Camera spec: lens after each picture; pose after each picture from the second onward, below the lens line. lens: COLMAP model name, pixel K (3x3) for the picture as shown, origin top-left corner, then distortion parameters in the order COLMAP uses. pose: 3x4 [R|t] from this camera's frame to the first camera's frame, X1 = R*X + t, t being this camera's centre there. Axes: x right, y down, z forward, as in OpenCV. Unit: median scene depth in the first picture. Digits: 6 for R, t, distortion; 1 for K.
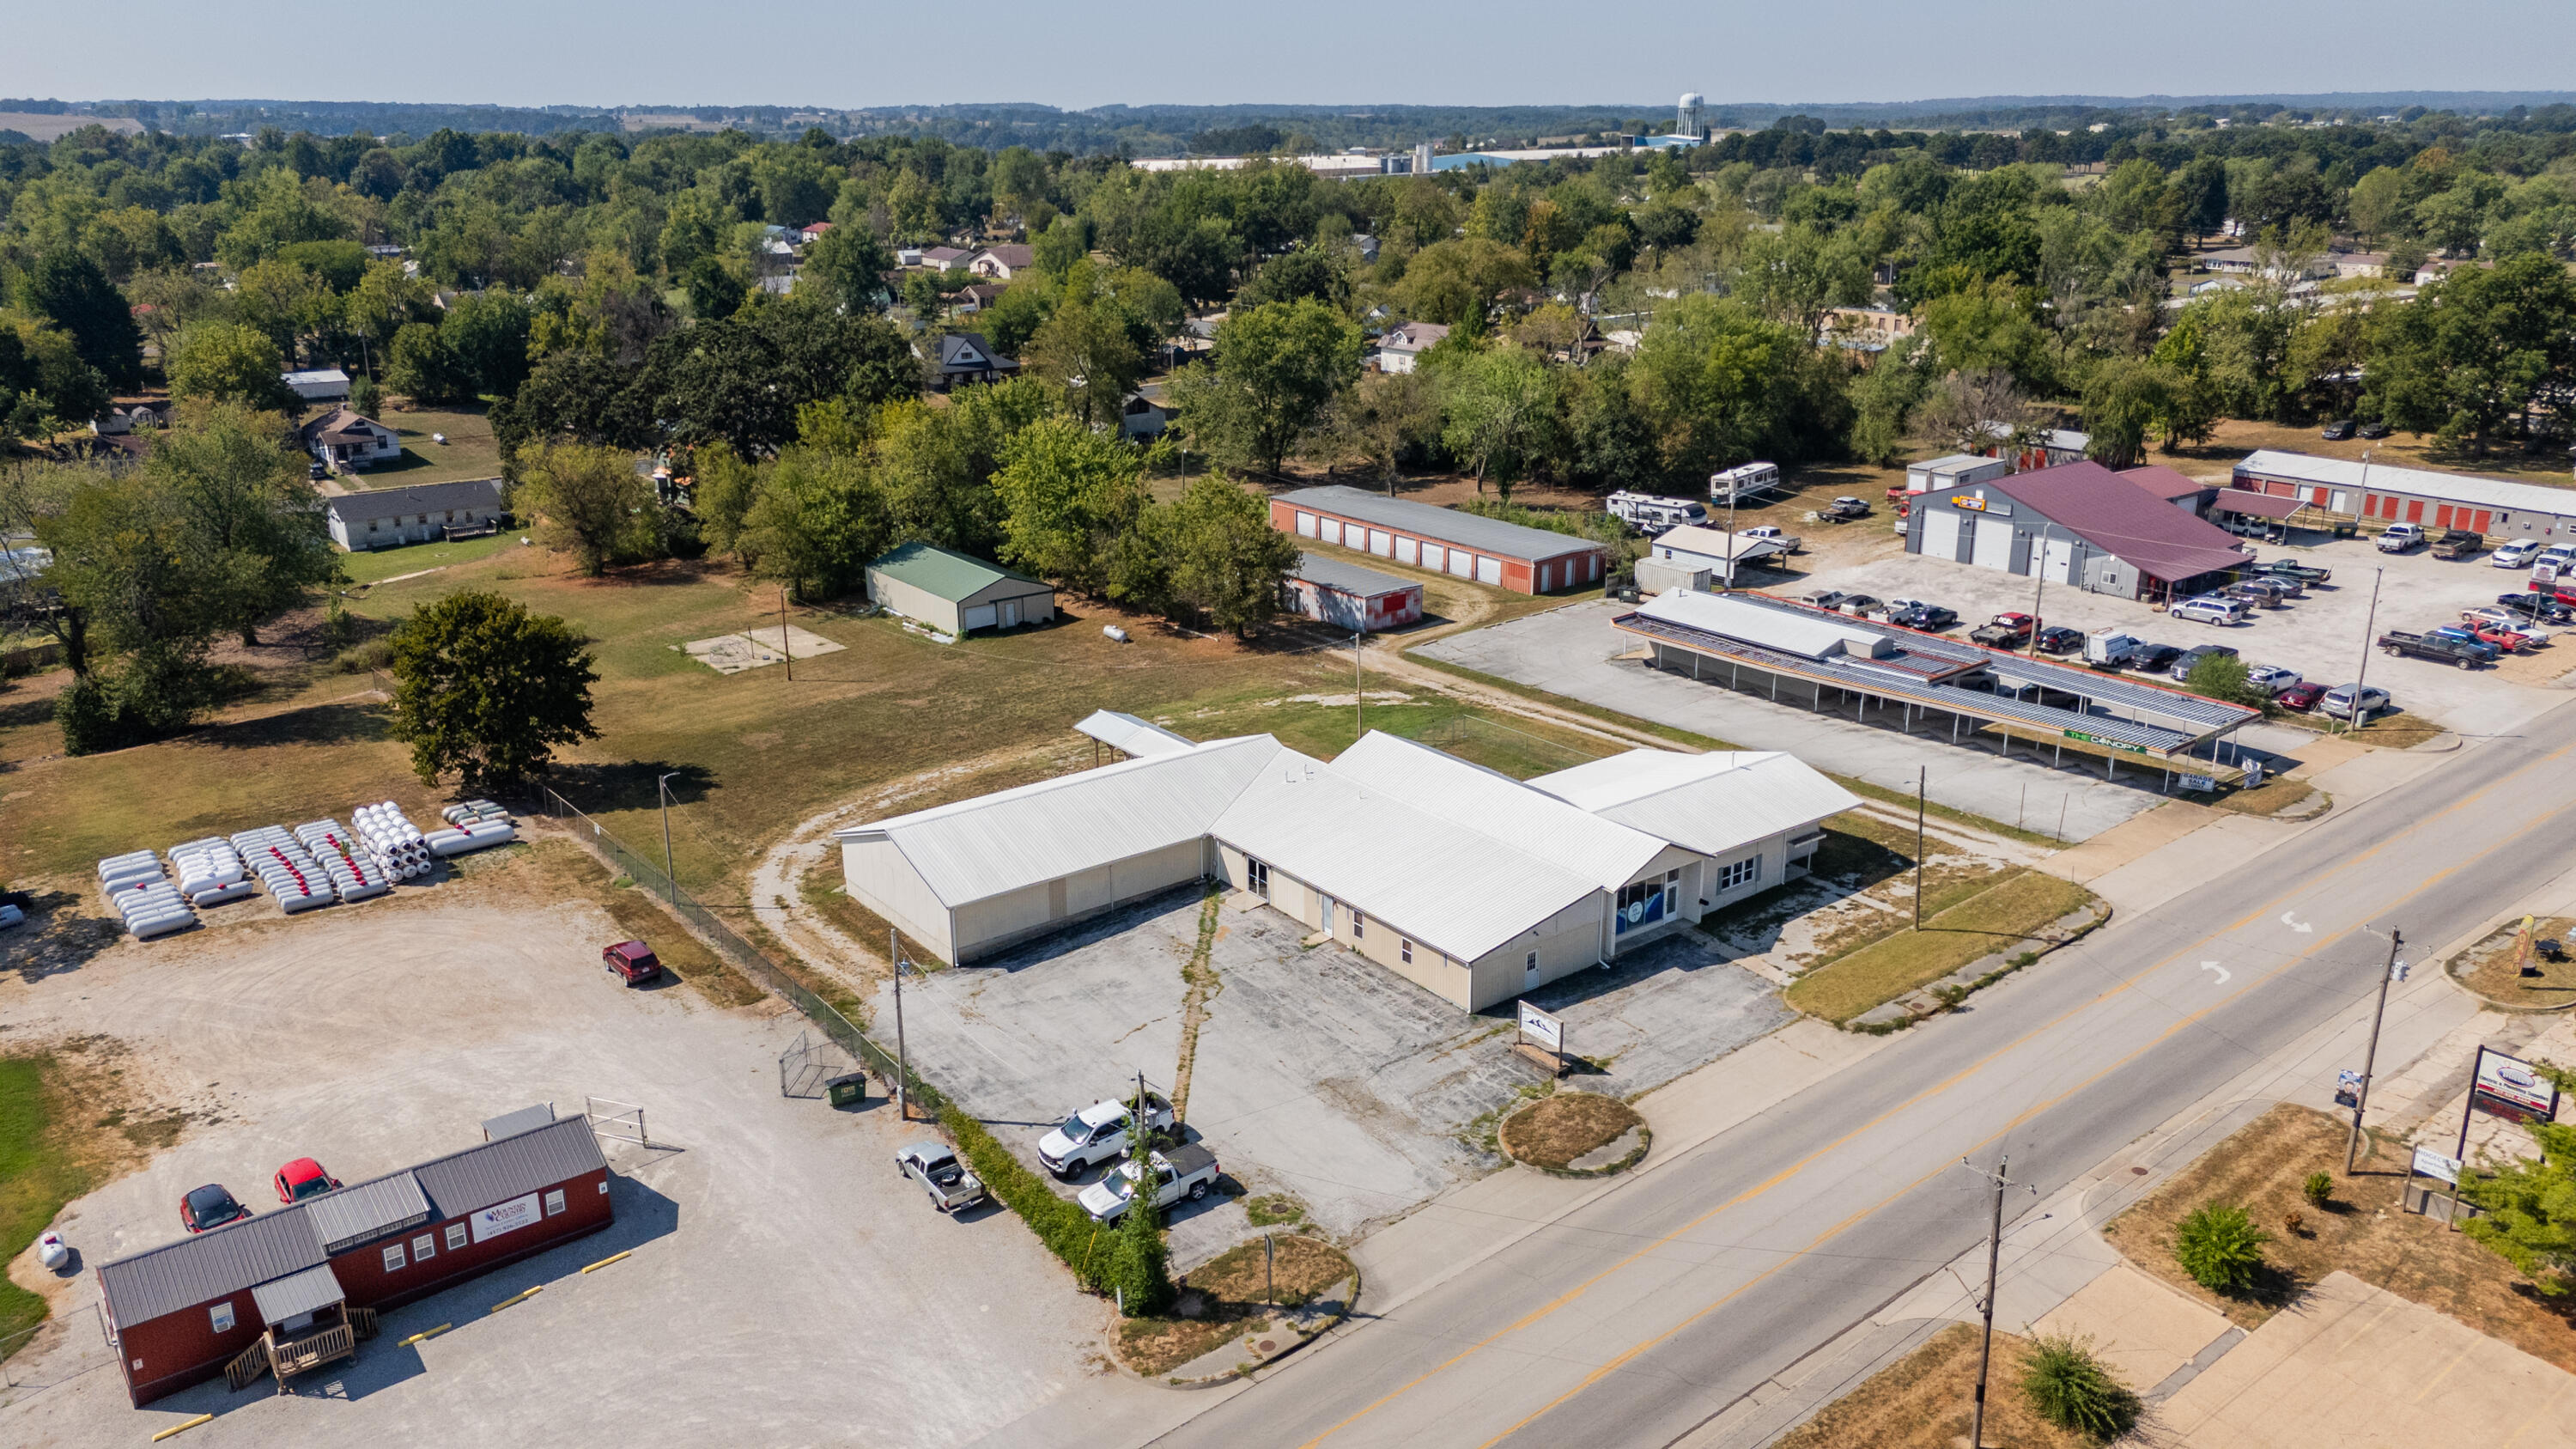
lens RADIAL K [[1899.1, 0, 1293.8], [0, 1899.1, 728.9], [0, 0, 1]] dist [0.070872, -0.072720]
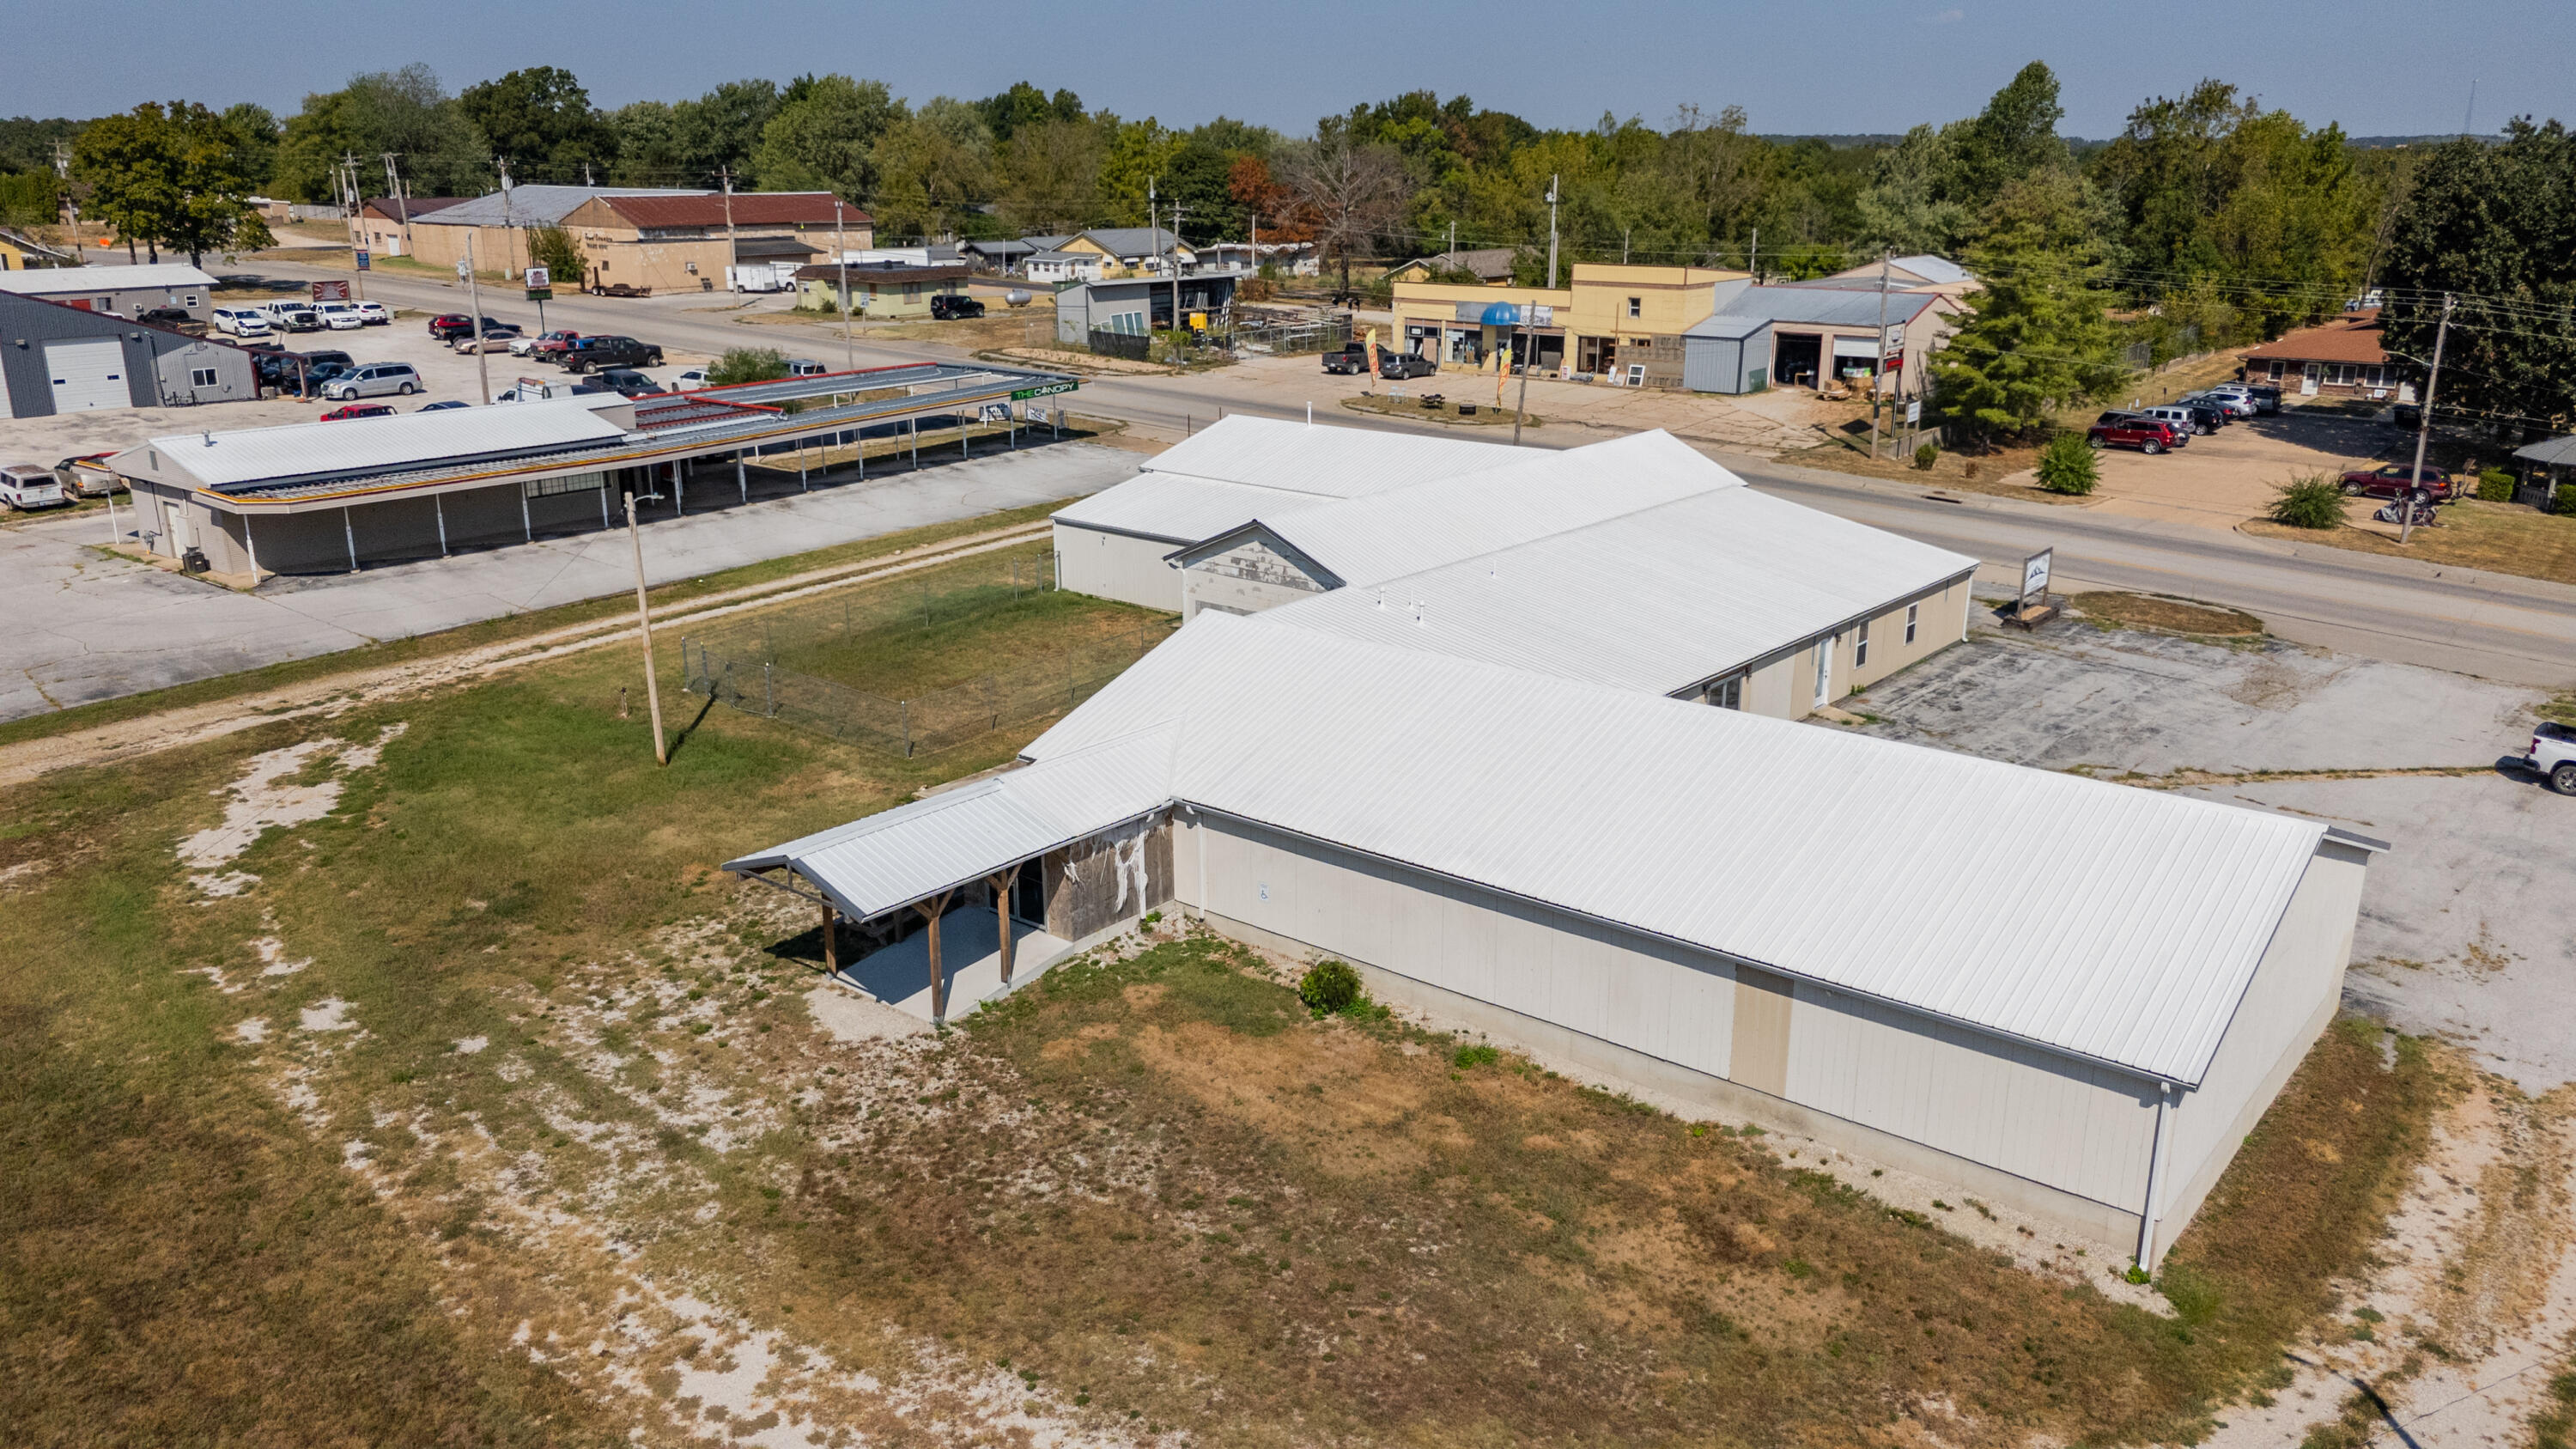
lens RADIAL K [[1899.1, 0, 1290.6], [0, 1899.1, 746.3], [0, 0, 1]] dist [0.070872, -0.072720]
pose [[-0.223636, -0.286207, 0.931704, -0.417033], [0.306027, 0.886955, 0.345916, -0.110003], [-0.925383, 0.362486, -0.110768, 1.048405]]
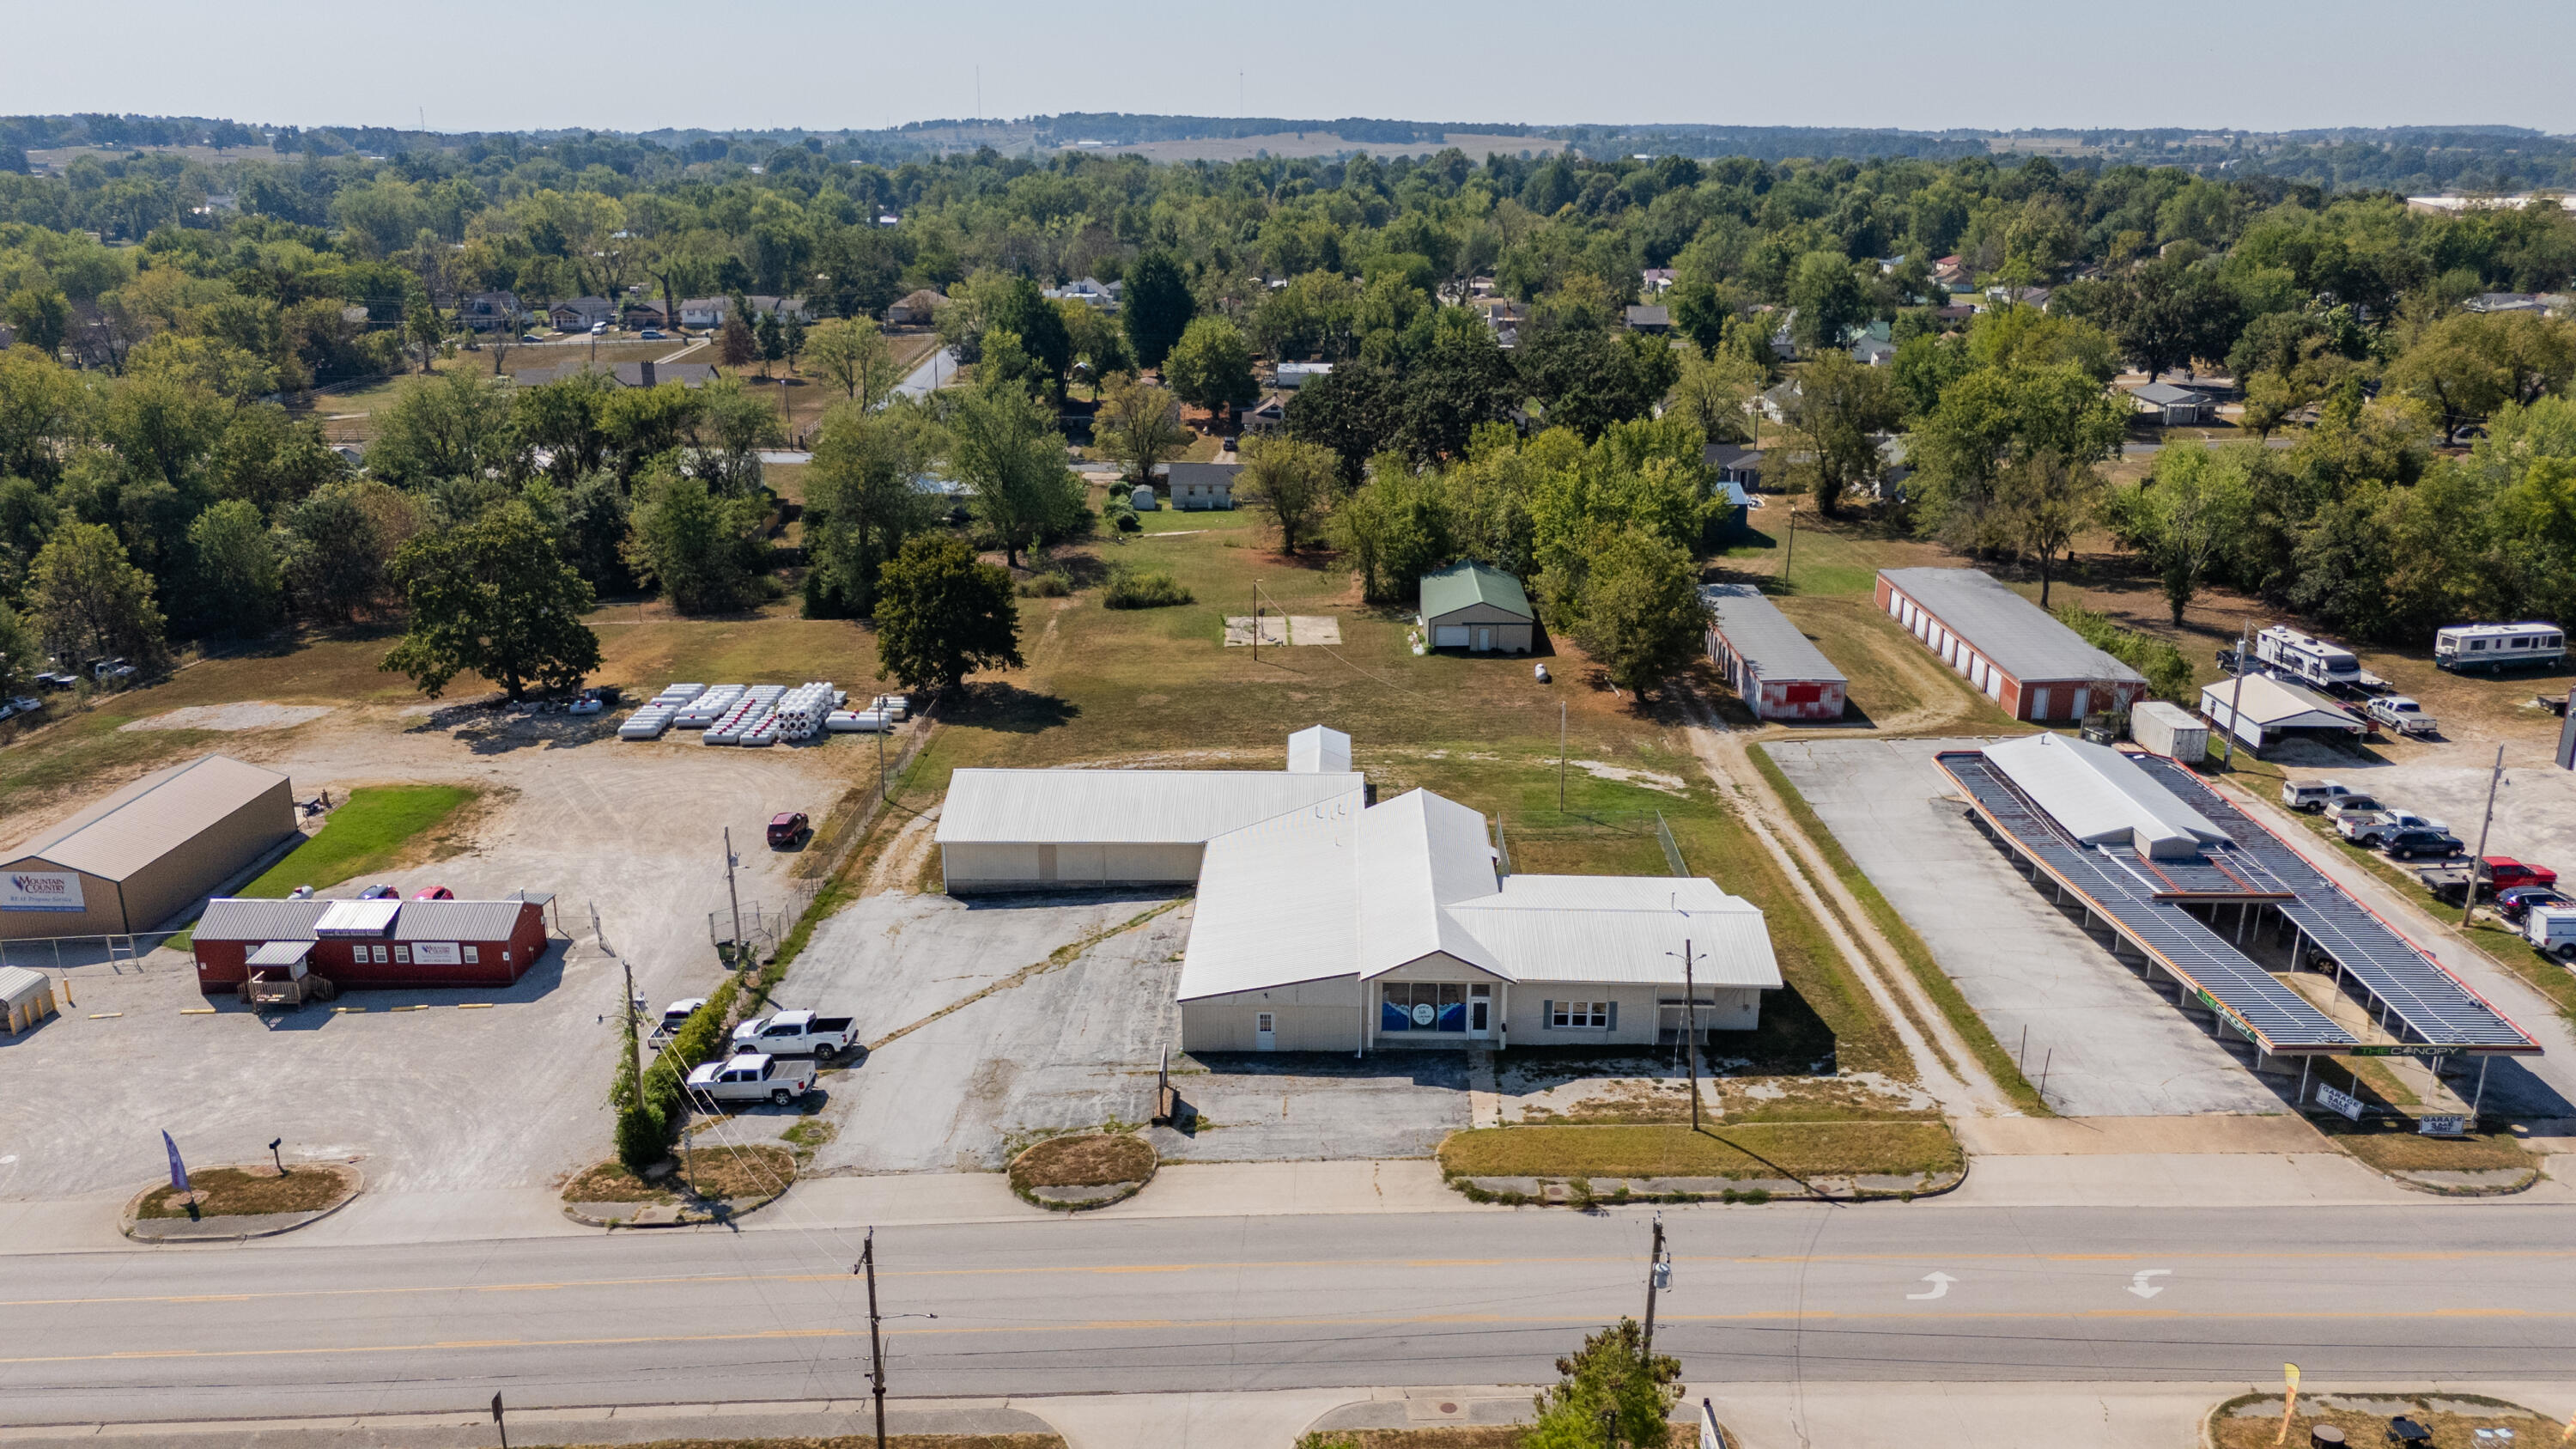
lens RADIAL K [[1899.1, 0, 1295.9], [0, 1899.1, 724.3], [0, 0, 1]] dist [0.070872, -0.072720]
pose [[0.778479, 0.196243, -0.596203, 0.567947], [-0.203811, 0.977430, 0.055604, -0.072922], [0.593659, 0.078226, 0.800905, 0.158895]]
